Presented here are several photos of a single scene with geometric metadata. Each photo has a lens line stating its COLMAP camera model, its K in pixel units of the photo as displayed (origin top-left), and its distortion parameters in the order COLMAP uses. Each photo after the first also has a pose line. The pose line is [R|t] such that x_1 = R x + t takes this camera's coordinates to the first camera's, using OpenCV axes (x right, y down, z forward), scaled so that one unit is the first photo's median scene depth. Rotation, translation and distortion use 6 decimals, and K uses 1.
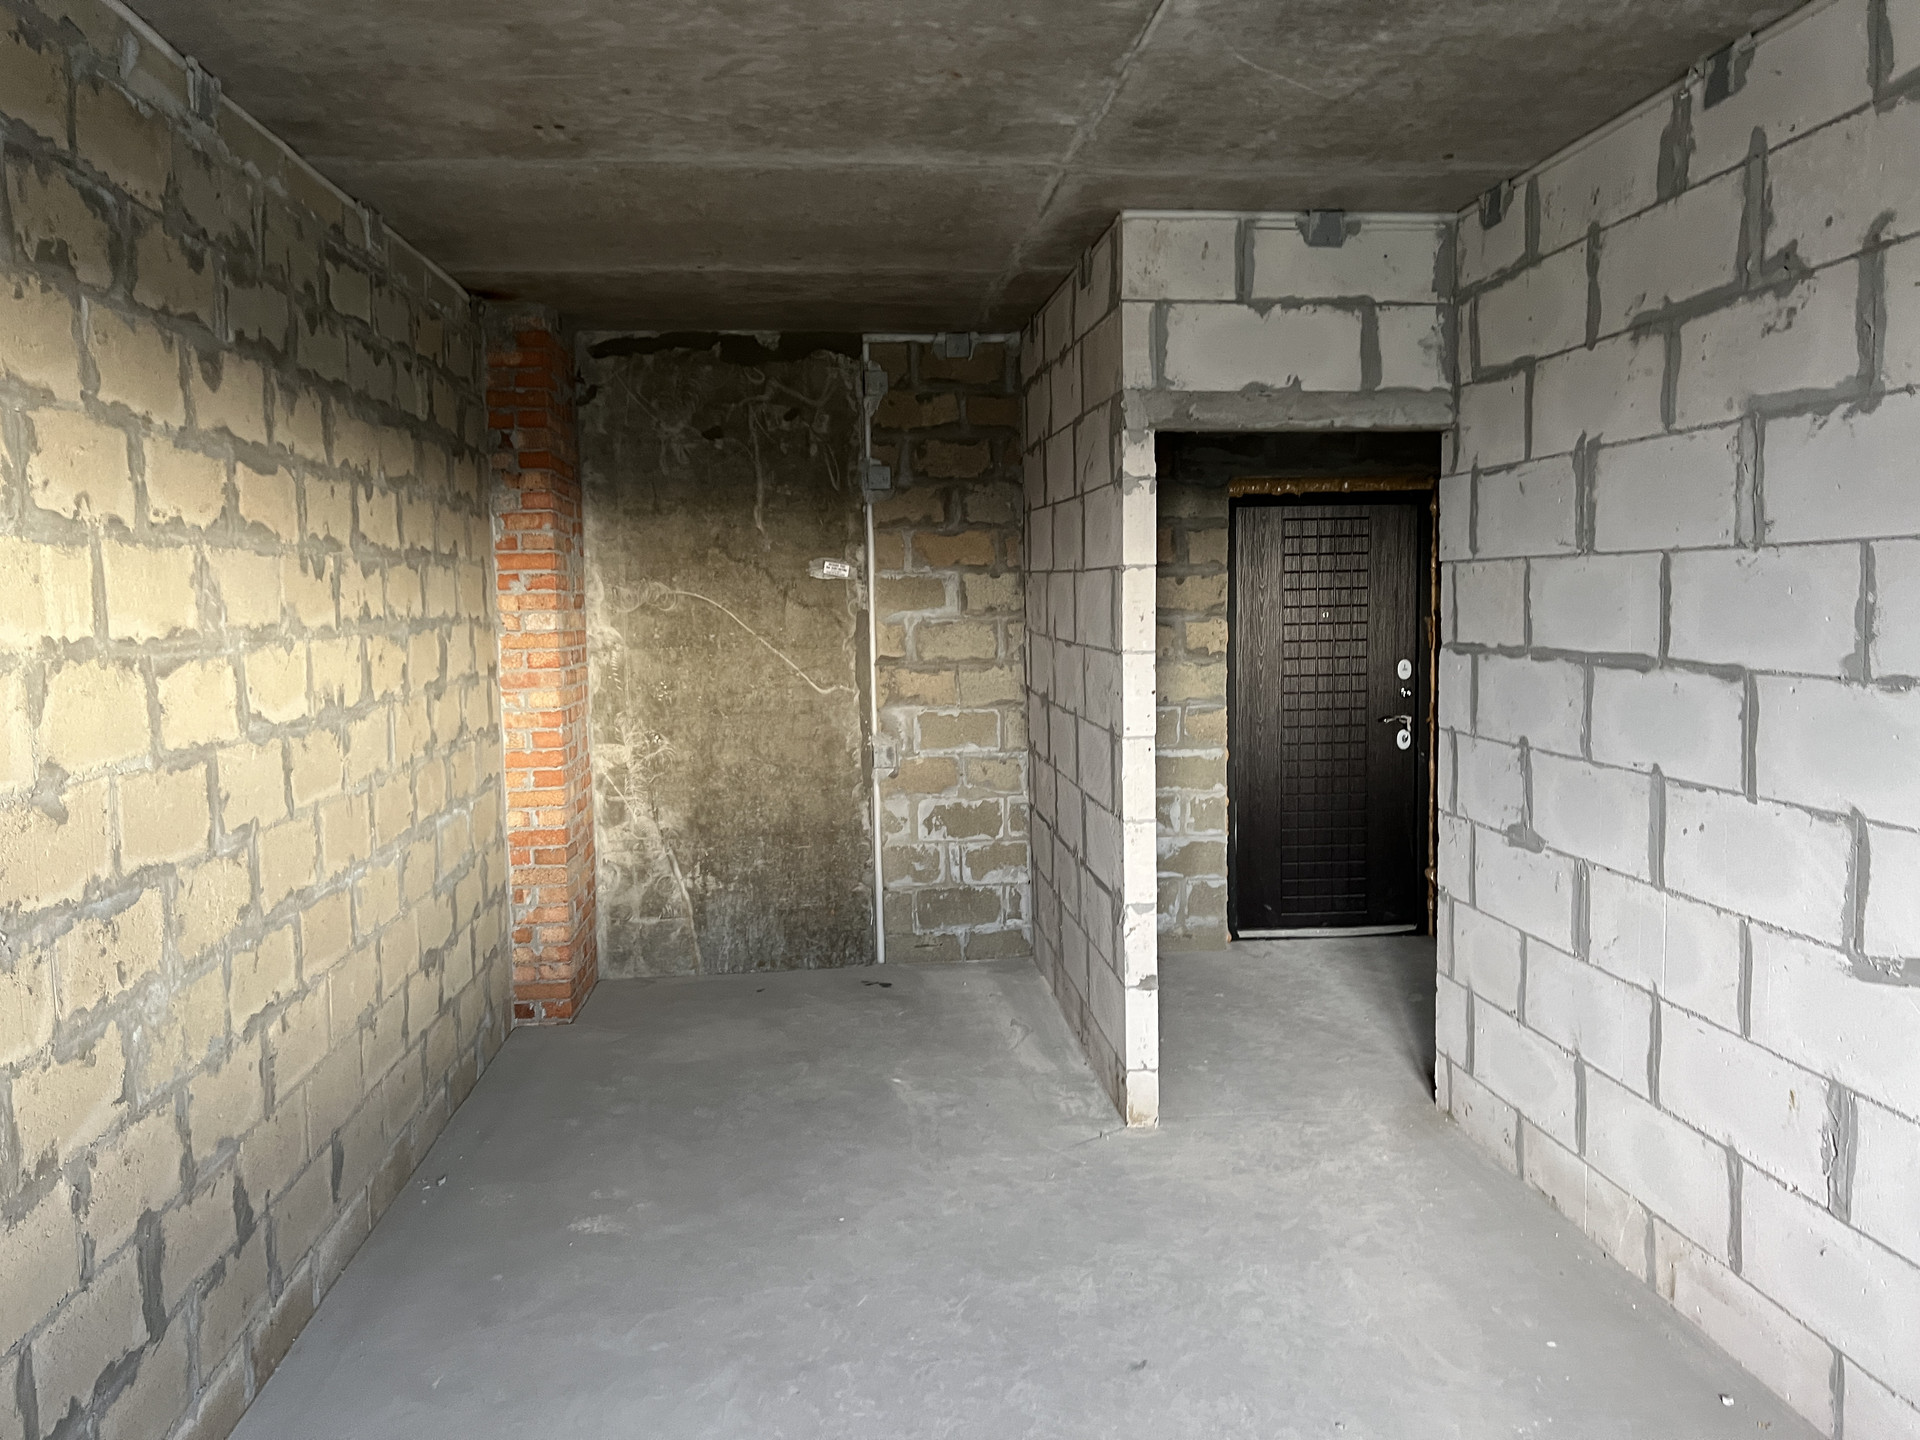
lens RADIAL K [[1445.4, 0, 948.0], [0, 1445.4, 715.5], [0, 0, 1]] dist [0.013255, -0.005279]
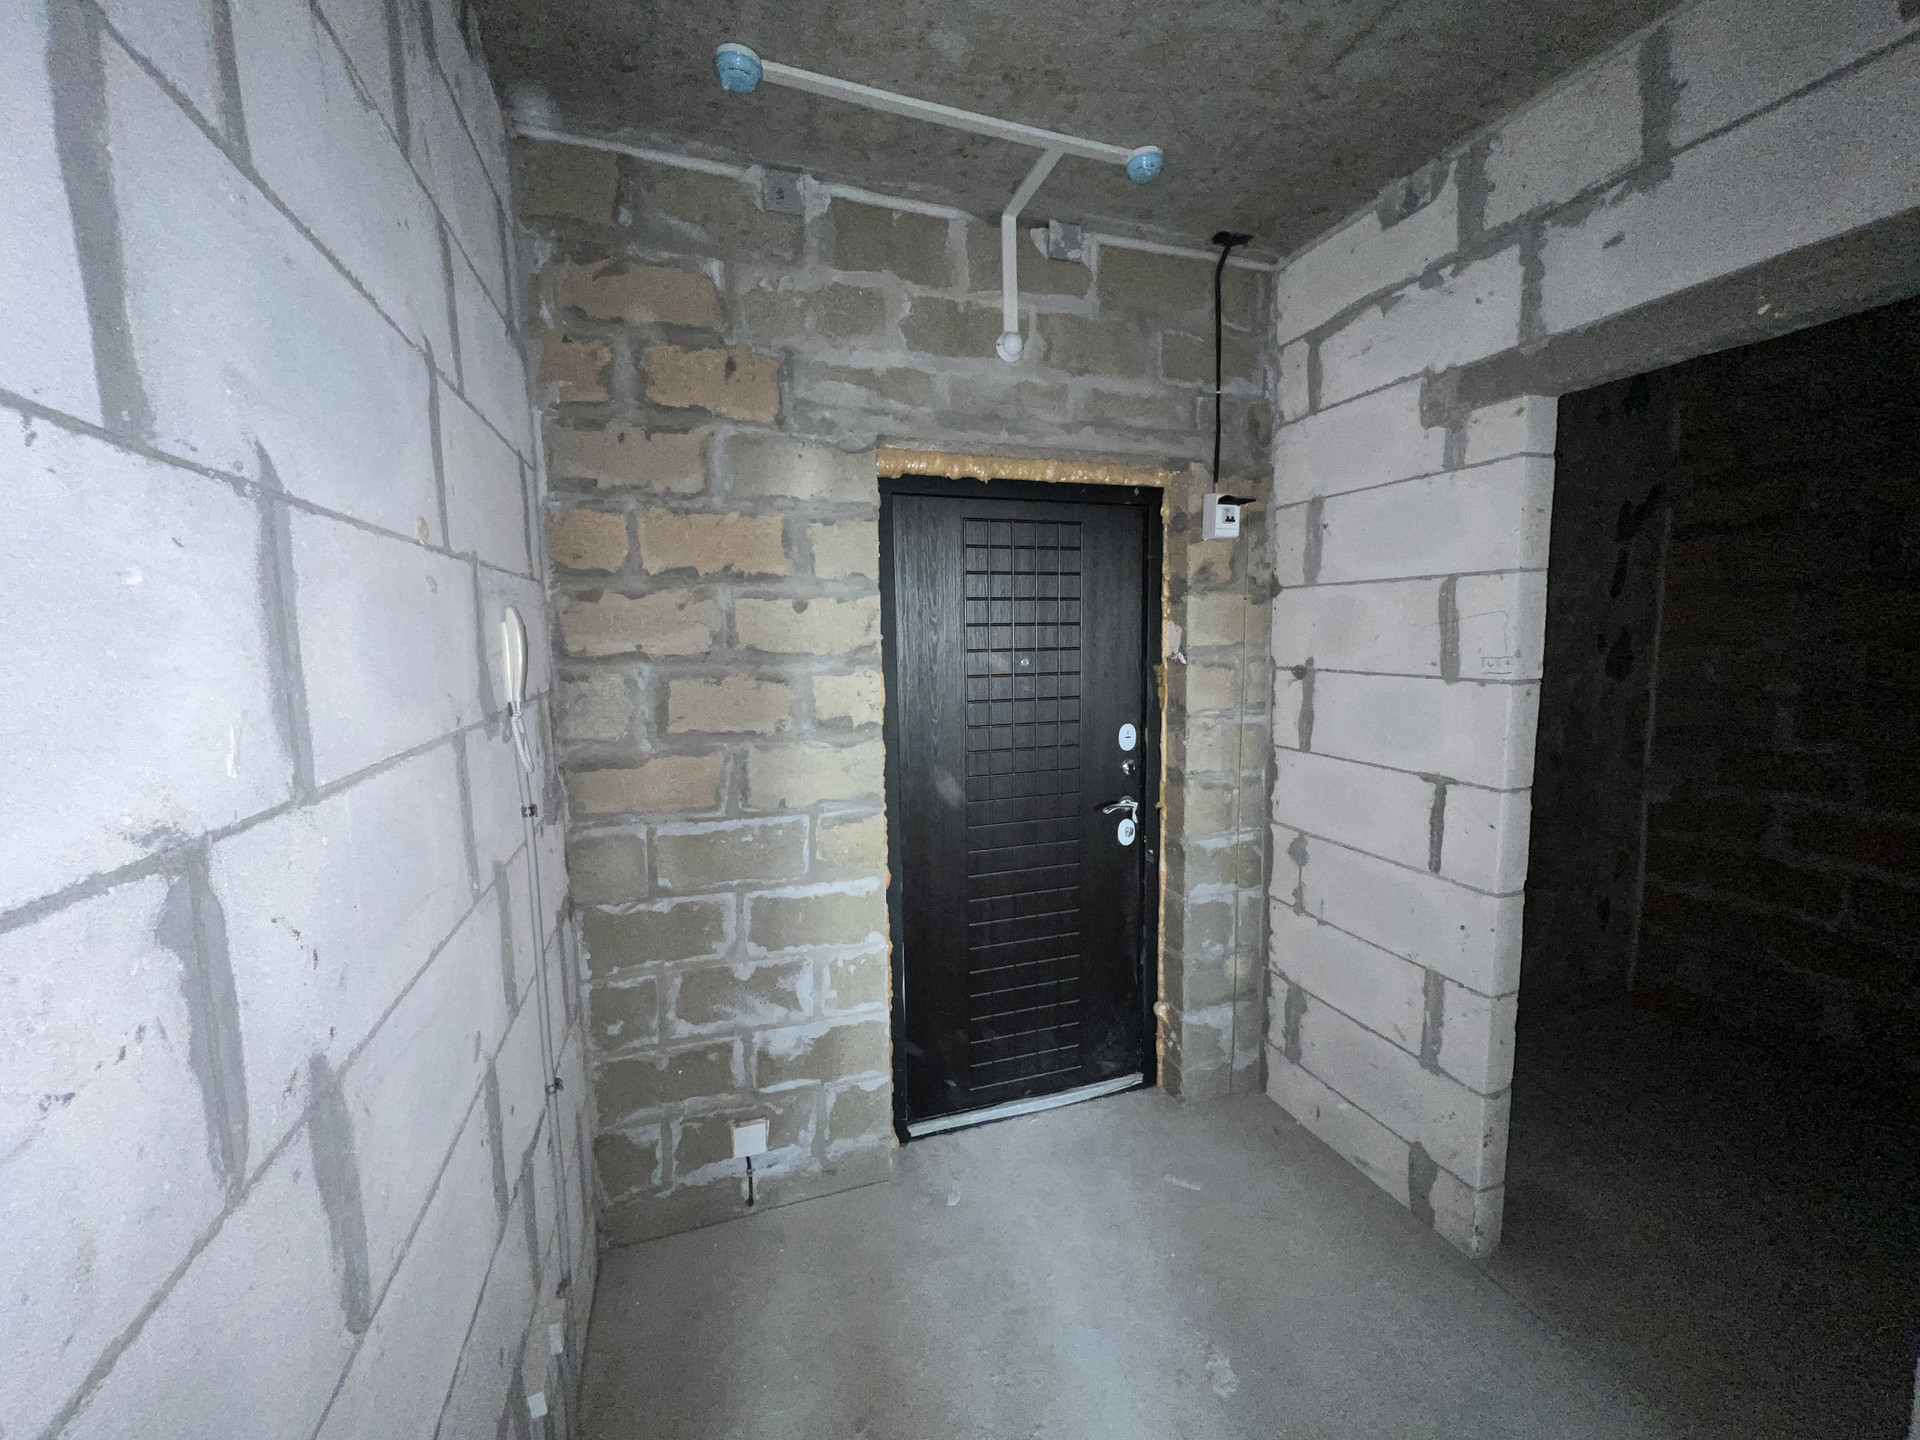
lens RADIAL K [[763.2, 0, 960.9], [0, 763.2, 726.7], [0, 0, 1]] dist [-0.006081, 0.000417]
pose [[0.966336, -0.024935, 0.256073, 0.140993], [0.018395, 0.999441, 0.027900, -0.050703], [-0.256626, -0.022251, 0.966255, 0.671398]]
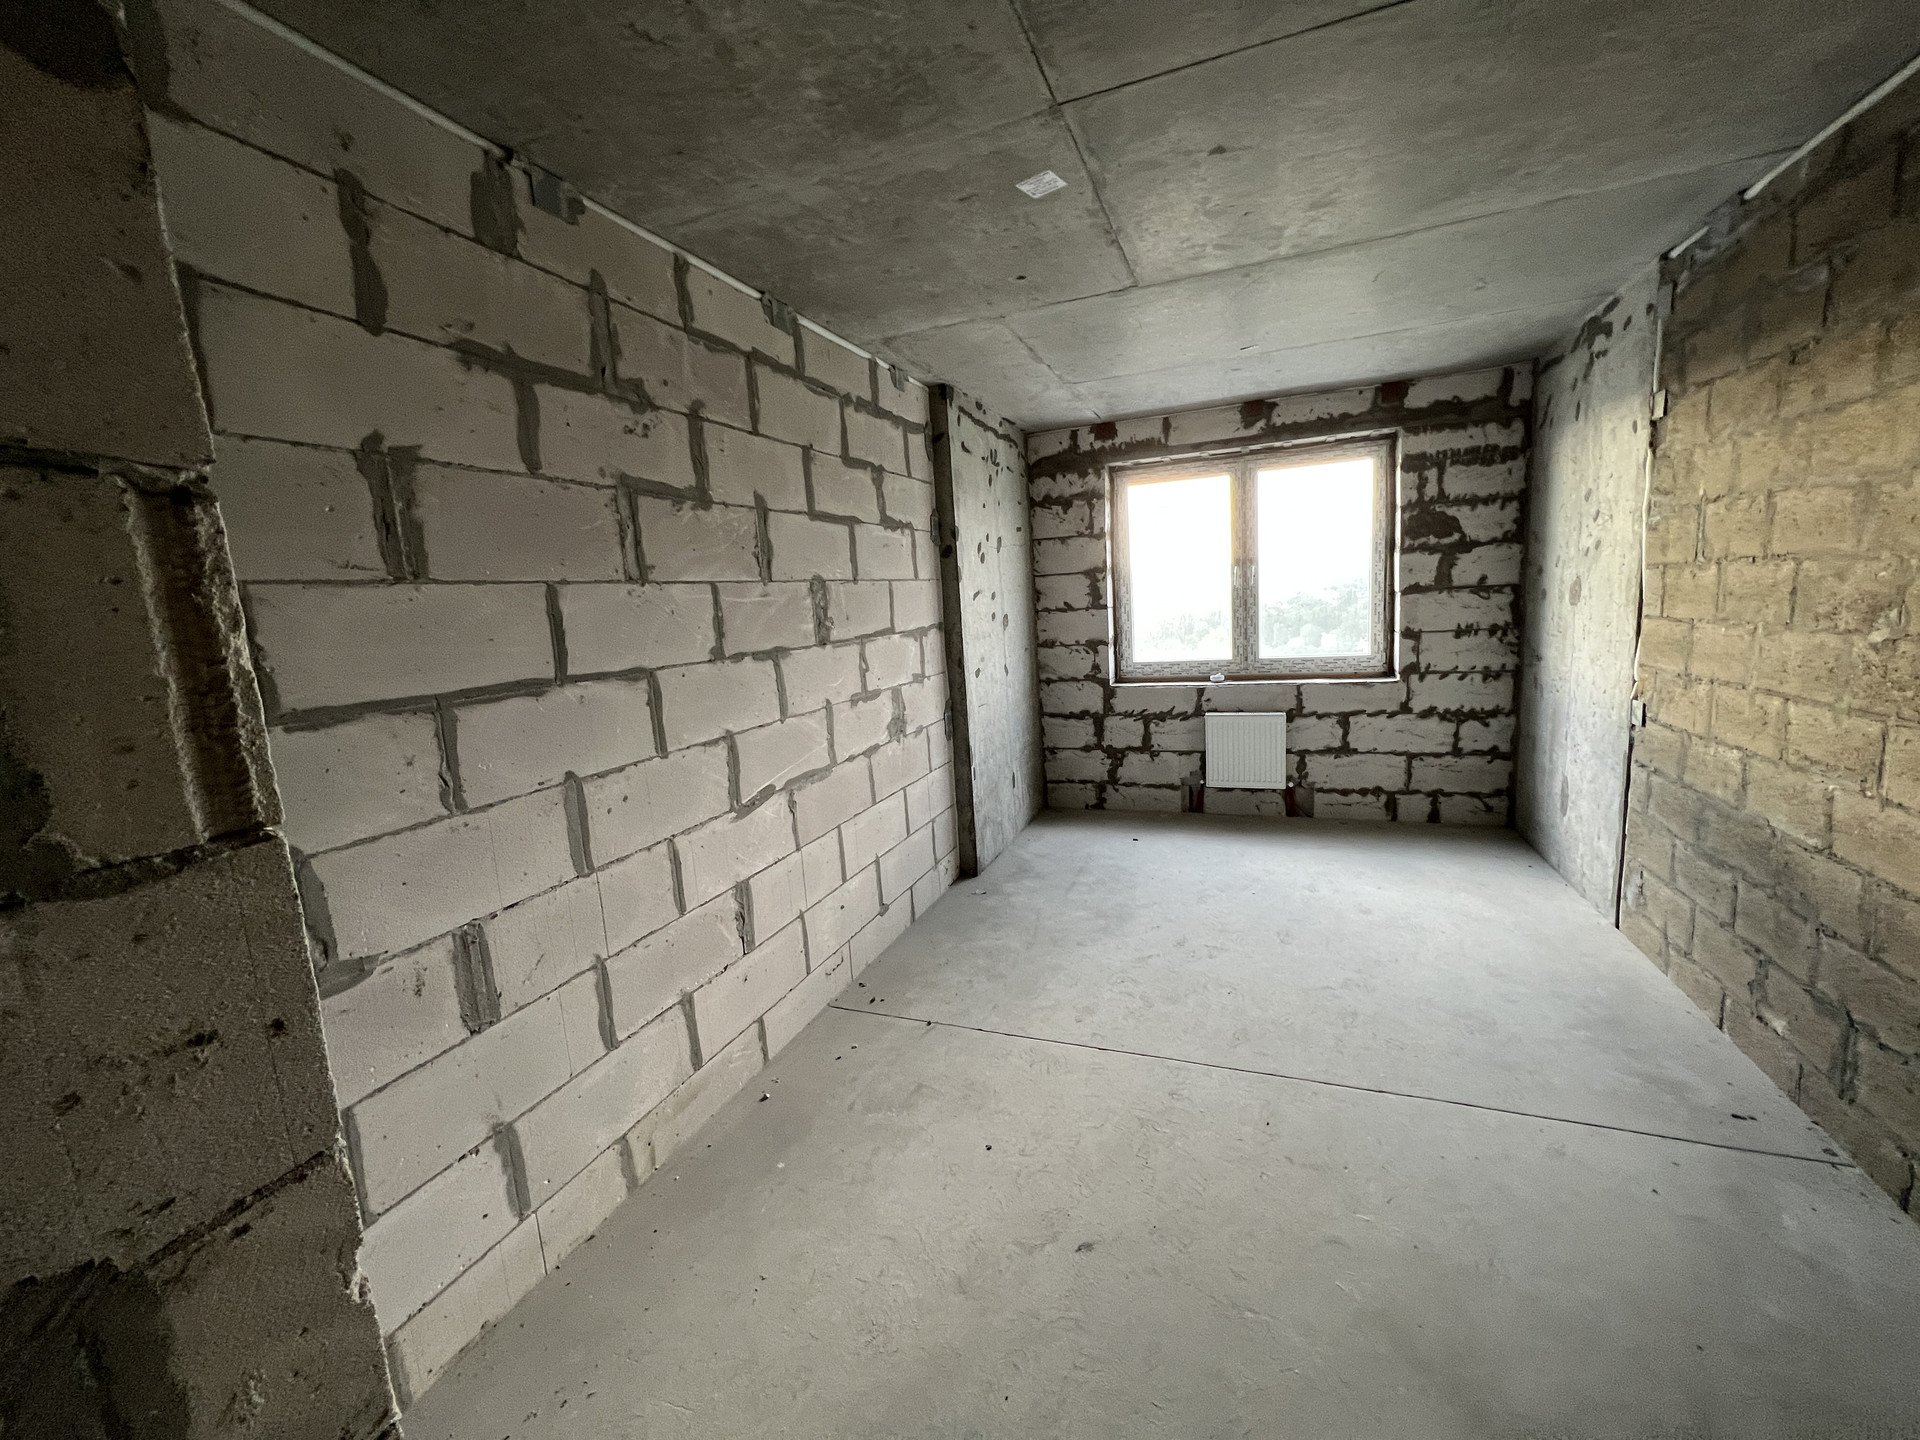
lens RADIAL K [[763.2, 0, 961.5], [0, 763.2, 715.3], [0, 0, 1]] dist [-0.006081, 0.000417]
pose [[-0.892927, 0.009271, 0.450107, -0.058030], [0.117912, 0.969704, 0.213942, -0.106748], [-0.434487, 0.244108, -0.866968, 1.457754]]
